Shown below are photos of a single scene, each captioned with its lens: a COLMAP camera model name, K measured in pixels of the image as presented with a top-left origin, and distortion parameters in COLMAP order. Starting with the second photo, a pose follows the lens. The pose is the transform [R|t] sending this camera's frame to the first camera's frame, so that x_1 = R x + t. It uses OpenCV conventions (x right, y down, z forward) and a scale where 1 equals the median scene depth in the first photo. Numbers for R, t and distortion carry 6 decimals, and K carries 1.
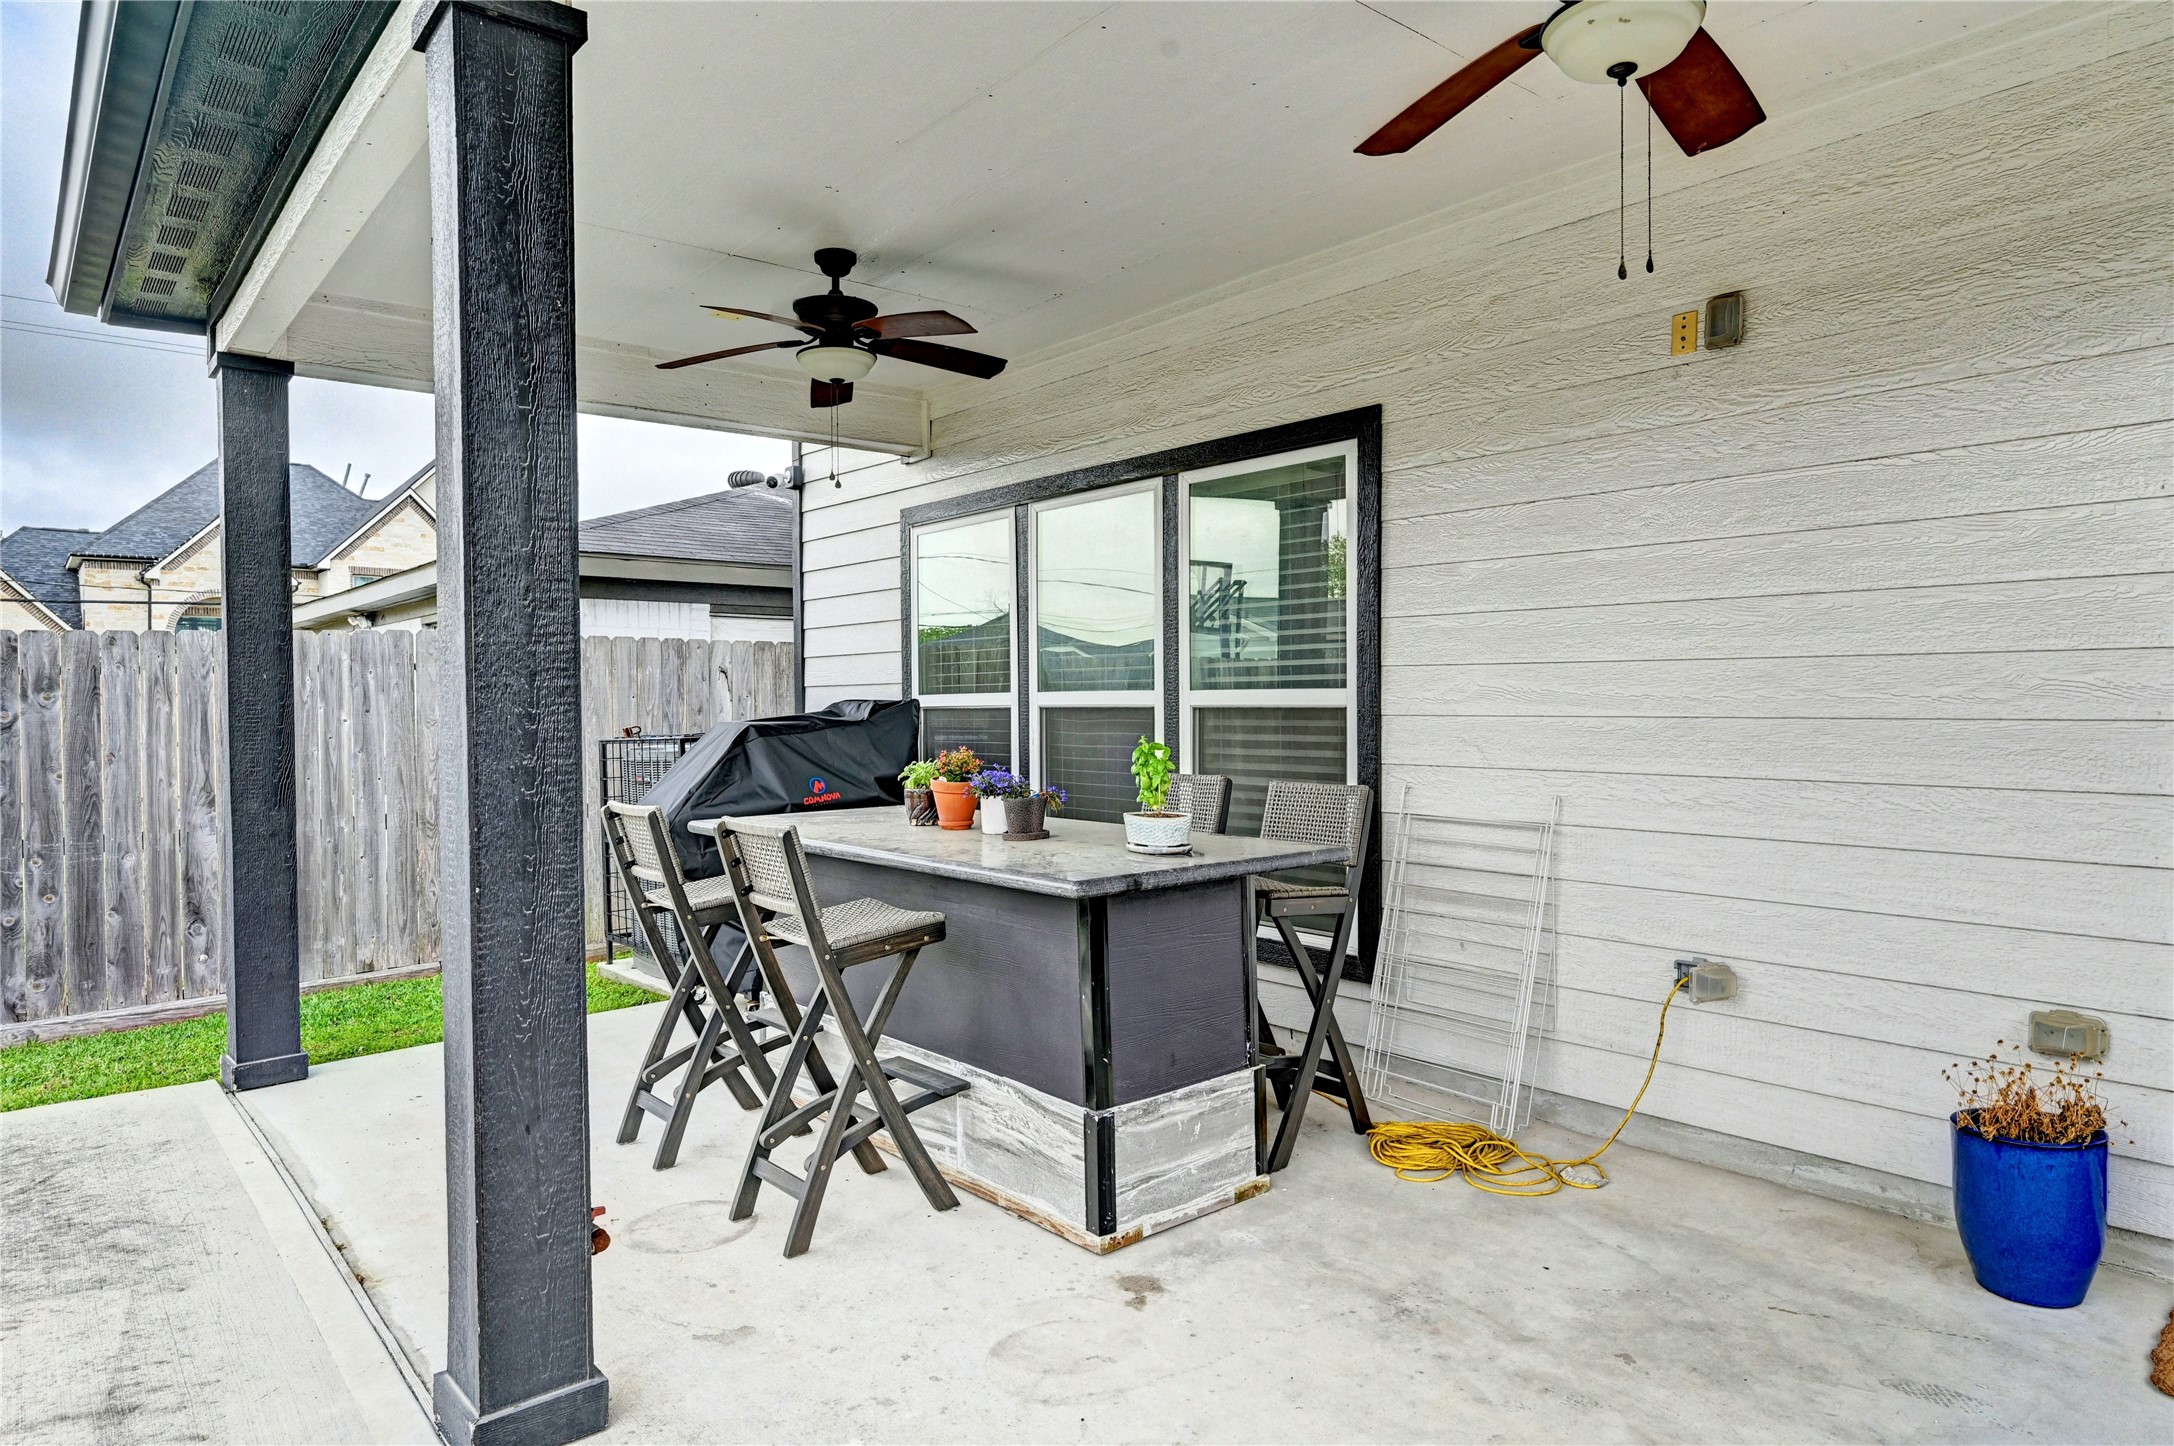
lens RADIAL K [[1309.4, 0, 1087.0], [0, 1309.4, 723.0], [0, 0, 1]] dist [-0.000233, 0.000225]
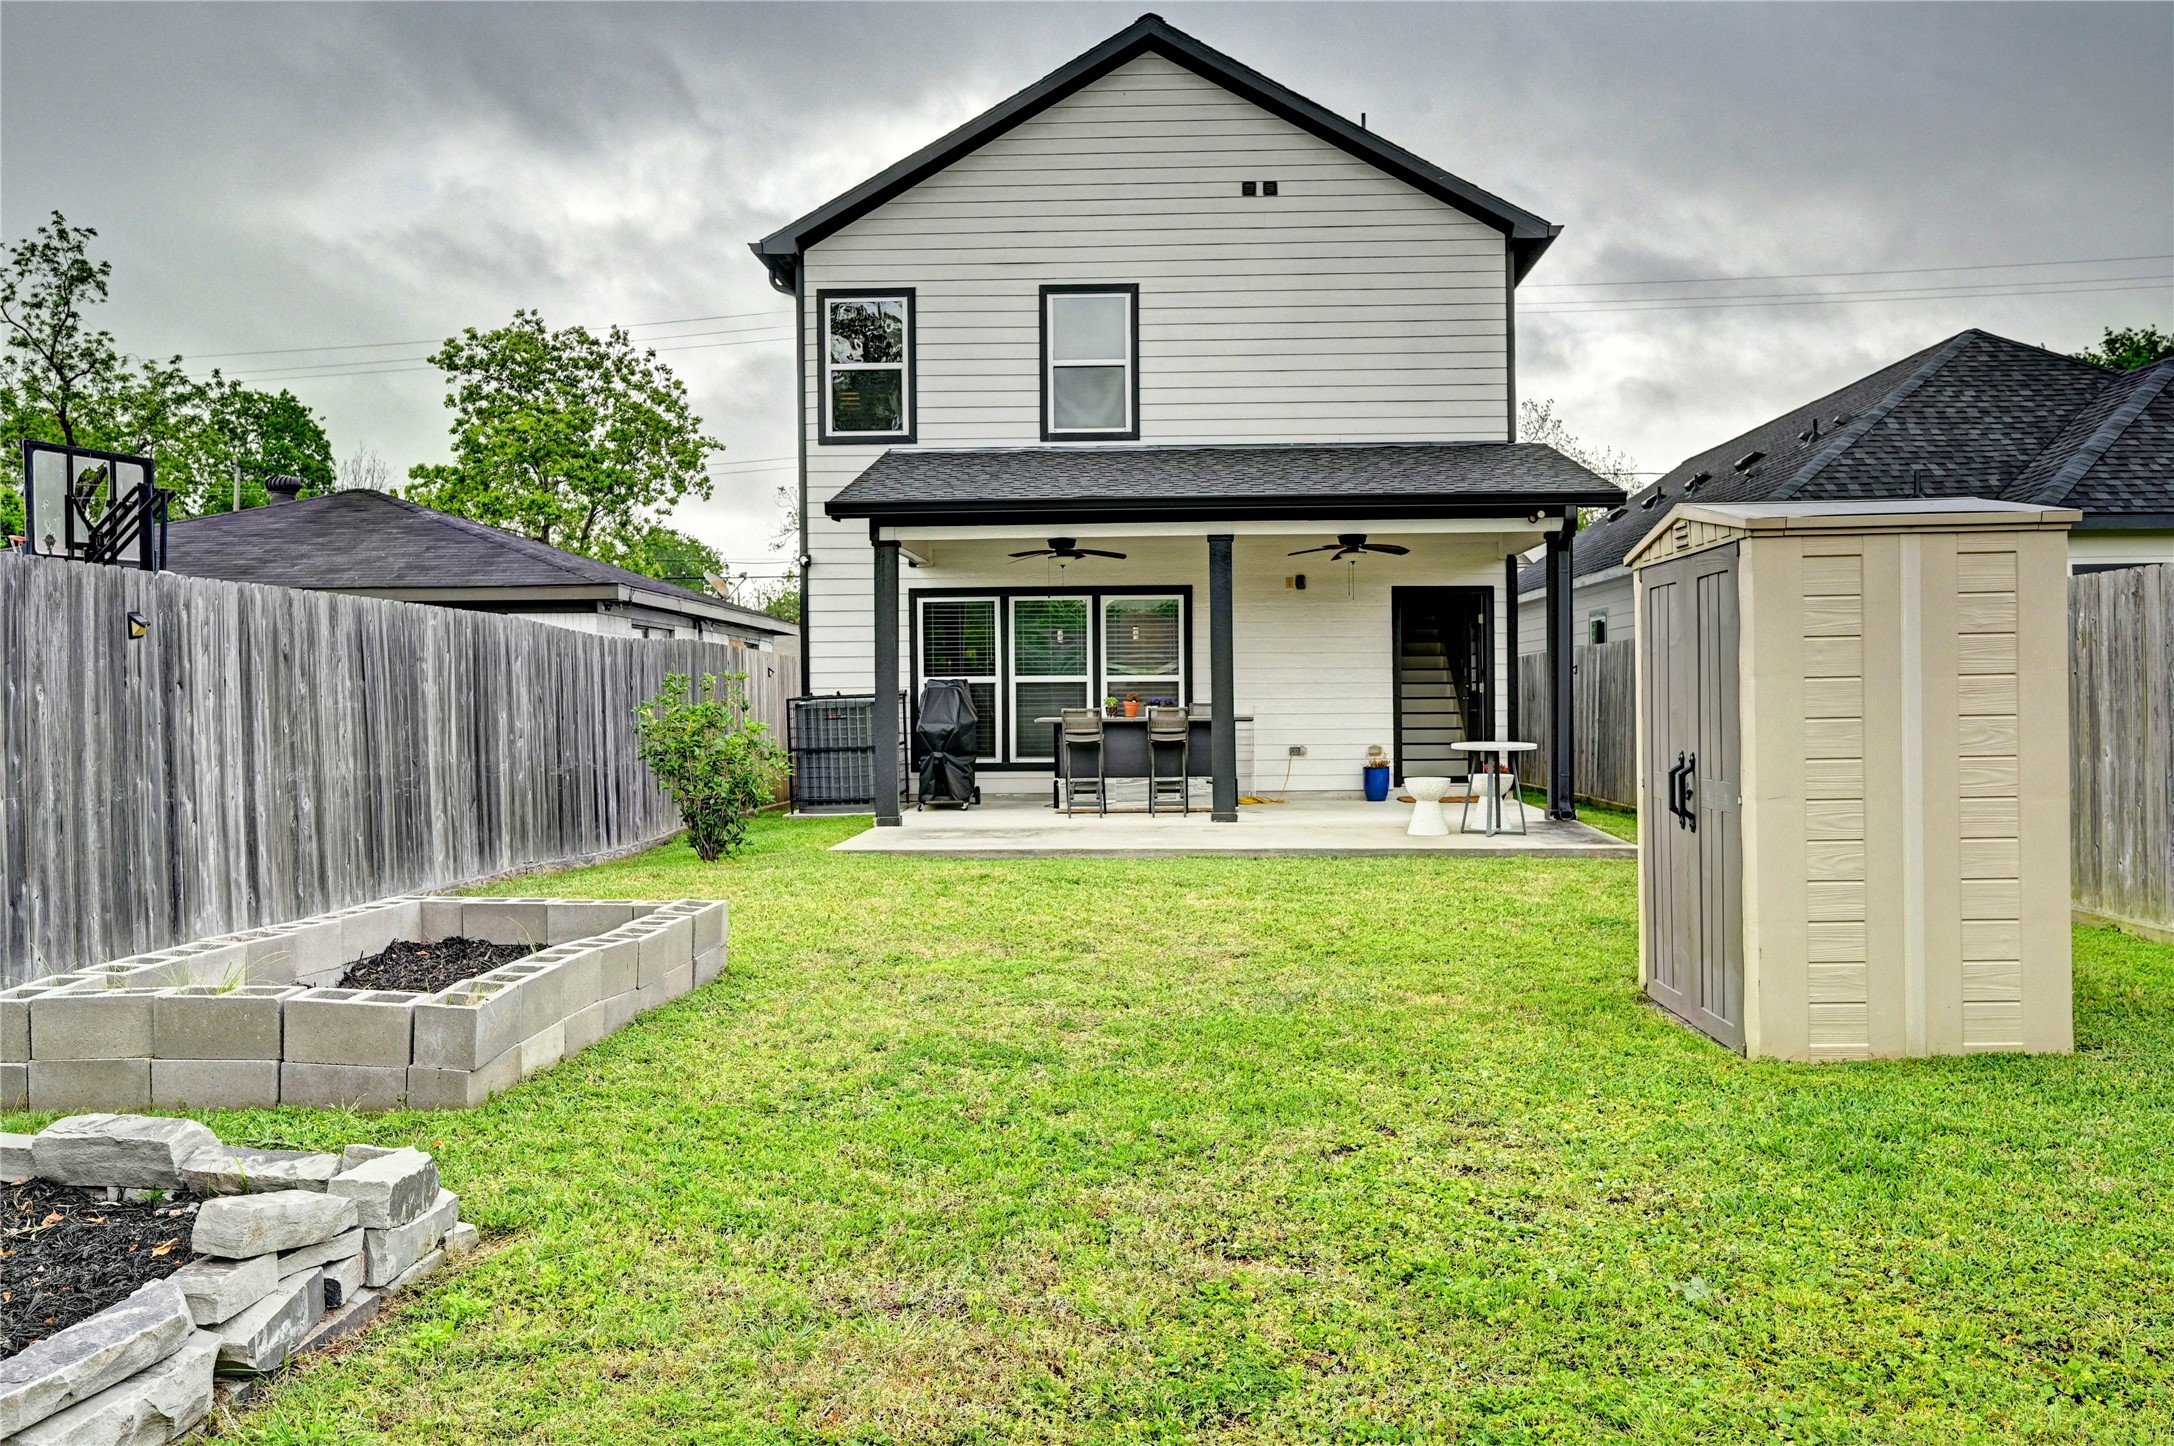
lens RADIAL K [[1855.2, 0, 1087.0], [0, 1855.2, 723.0], [0, 0, 1]] dist [-0.005969, -0.004007]
pose [[0.676921, -0.004784, 0.736040, -3.674087], [0.016208, 0.999833, -0.008407, 0.137726], [-0.735877, 0.017621, 0.676886, -2.076741]]
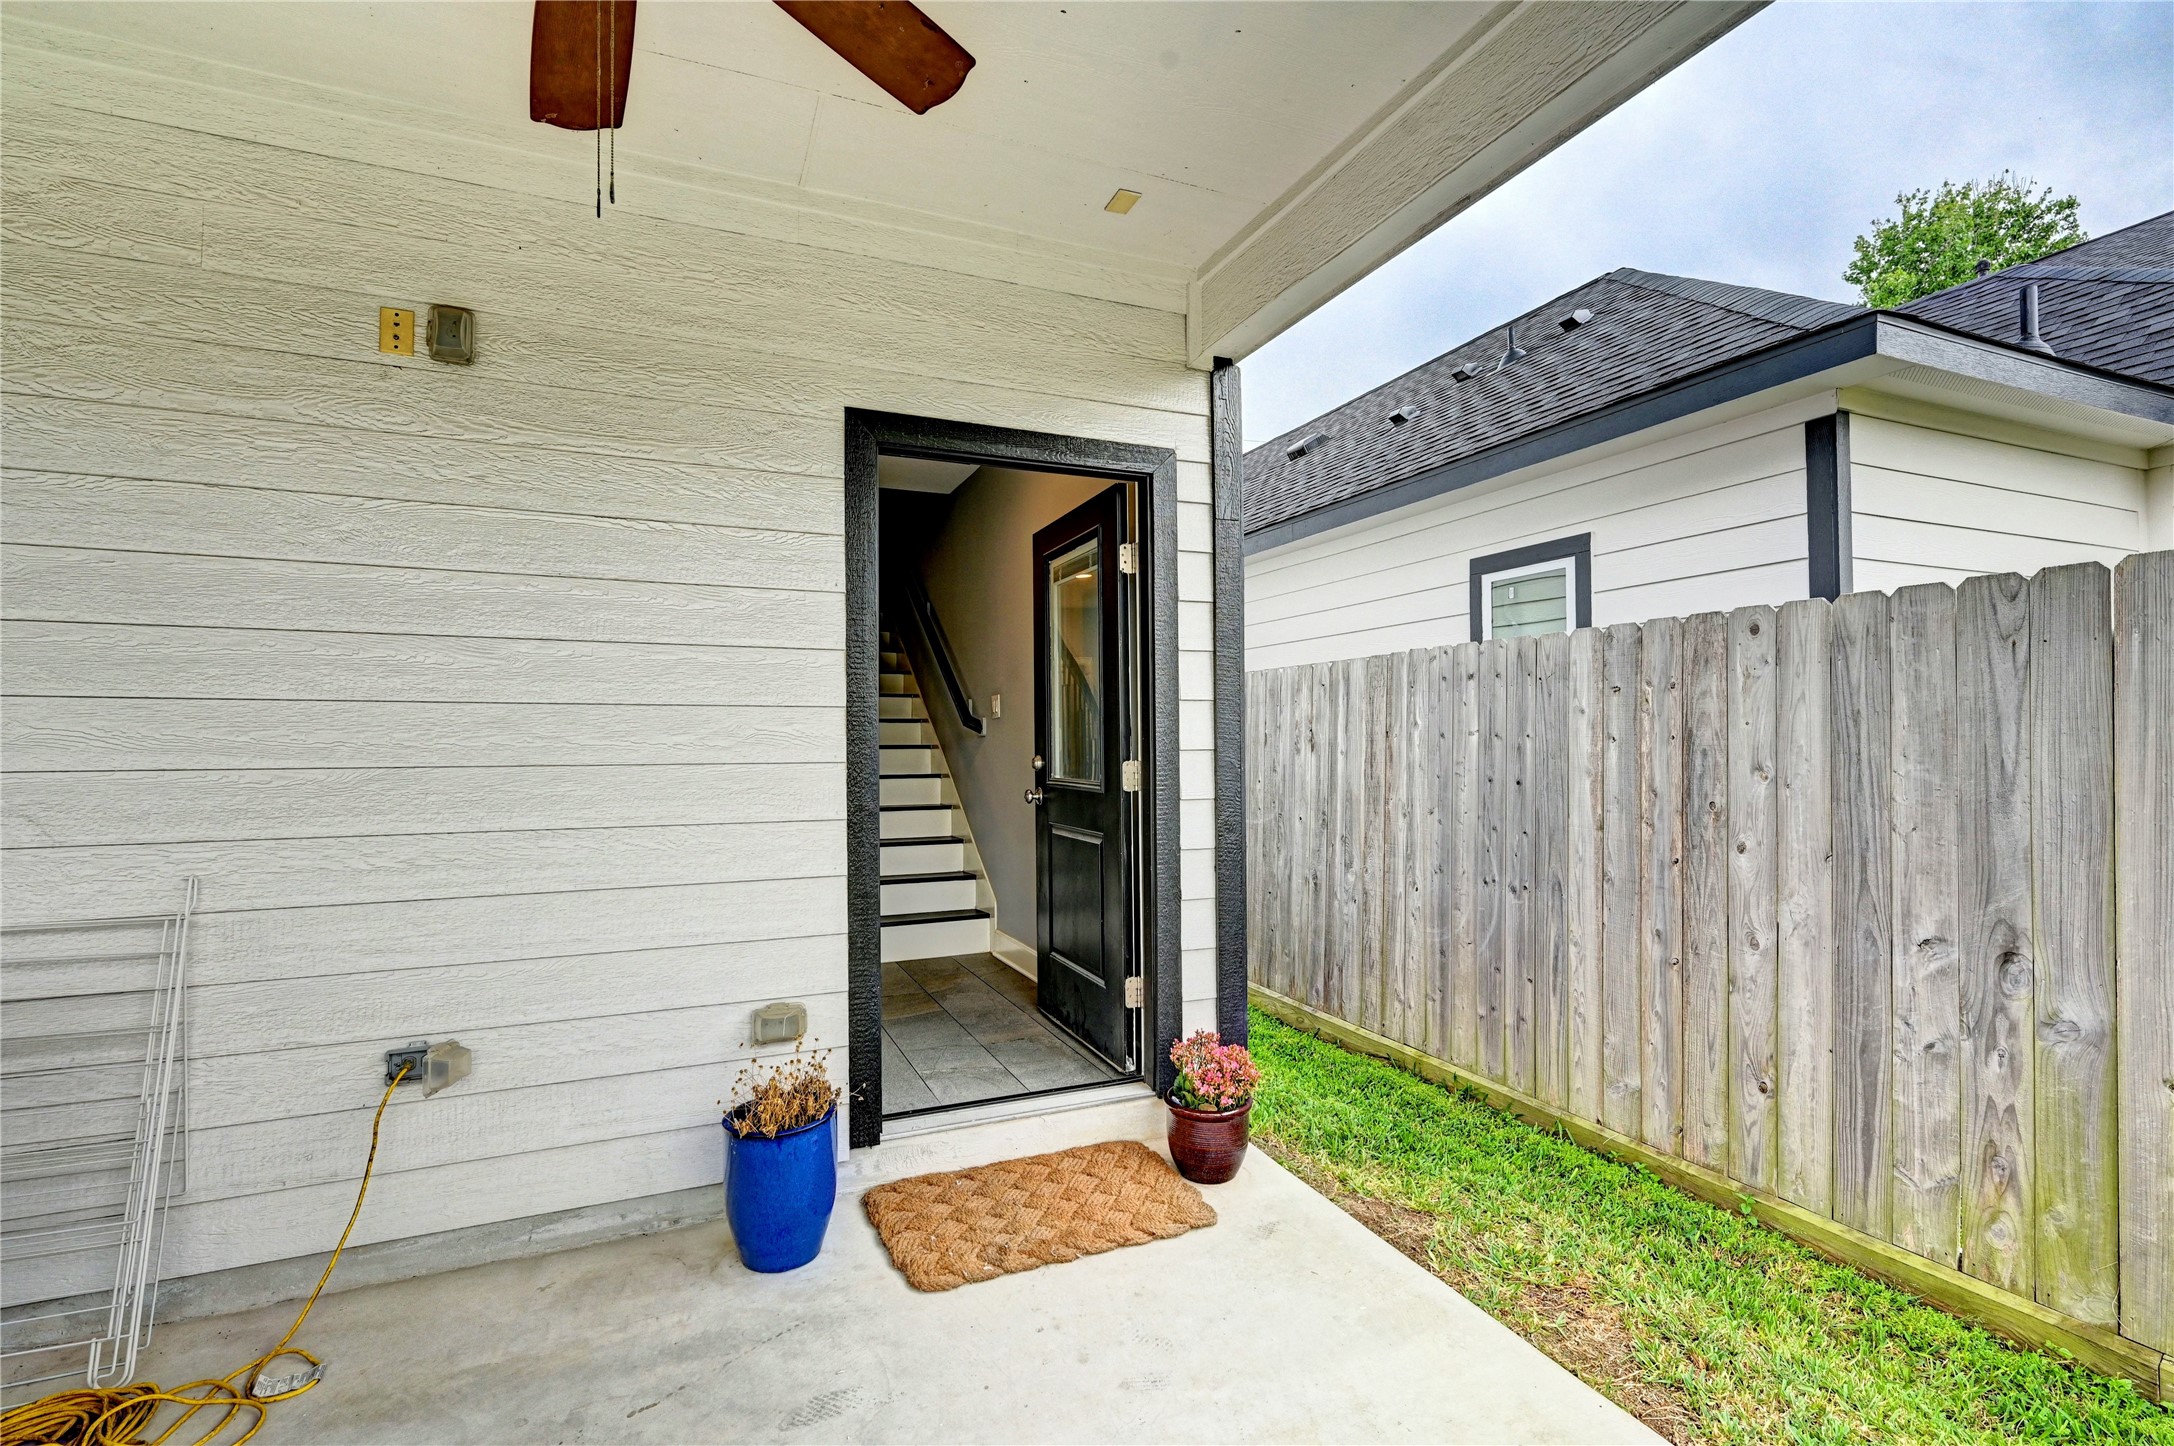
lens RADIAL K [[982.1, 0, 1081.4], [0, 982.1, 724.7], [0, 0, 1]] dist [-0.000604, -0.000008]
pose [[0.286672, 0.019220, 0.957836, -0.036592], [0.018777, 0.999494, -0.025675, -0.007094], [-0.957845, 0.025346, 0.286166, 0.352521]]
